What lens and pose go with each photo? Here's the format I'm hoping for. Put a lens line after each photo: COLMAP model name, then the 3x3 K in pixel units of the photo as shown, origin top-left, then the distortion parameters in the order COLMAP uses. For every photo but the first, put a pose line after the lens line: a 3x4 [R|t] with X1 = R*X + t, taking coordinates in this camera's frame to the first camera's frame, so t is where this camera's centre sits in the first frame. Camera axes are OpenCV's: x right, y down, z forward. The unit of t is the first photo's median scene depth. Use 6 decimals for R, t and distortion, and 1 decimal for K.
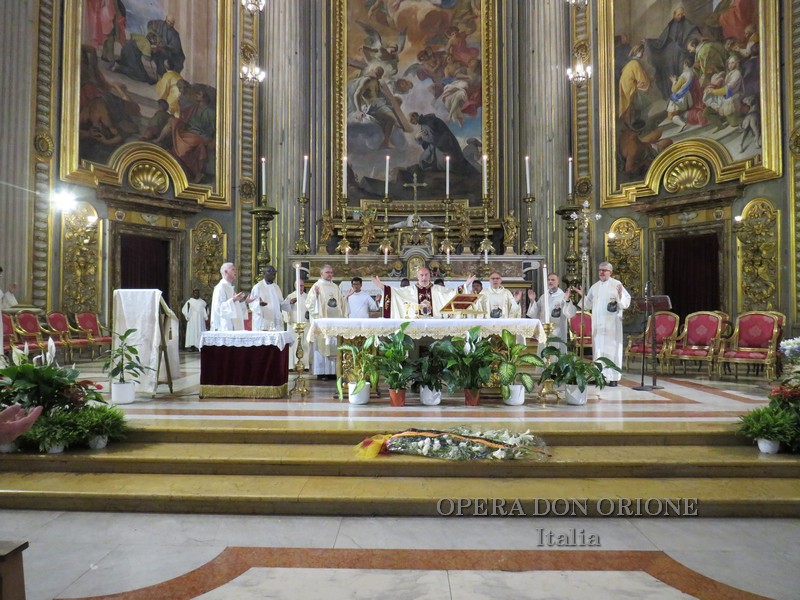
lens RADIAL K [[566.1, 0, 392.8], [0, 566.1, 297.1], [0, 0, 1]] dist [-0.032643, 0.016174]
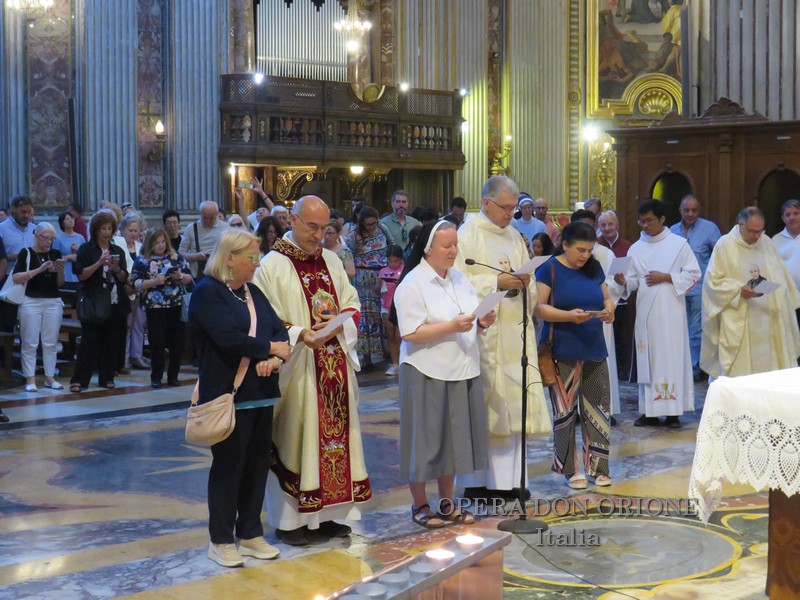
lens RADIAL K [[1295.1, 0, 397.1], [0, 1295.1, 300.5], [0, 0, 1]] dist [-0.102182, 0.000000]
pose [[0.691750, 0.045259, -0.720717, 1.143668], [0.022314, 0.996218, 0.083977, -0.031928], [0.721792, -0.074173, 0.688124, -1.277454]]
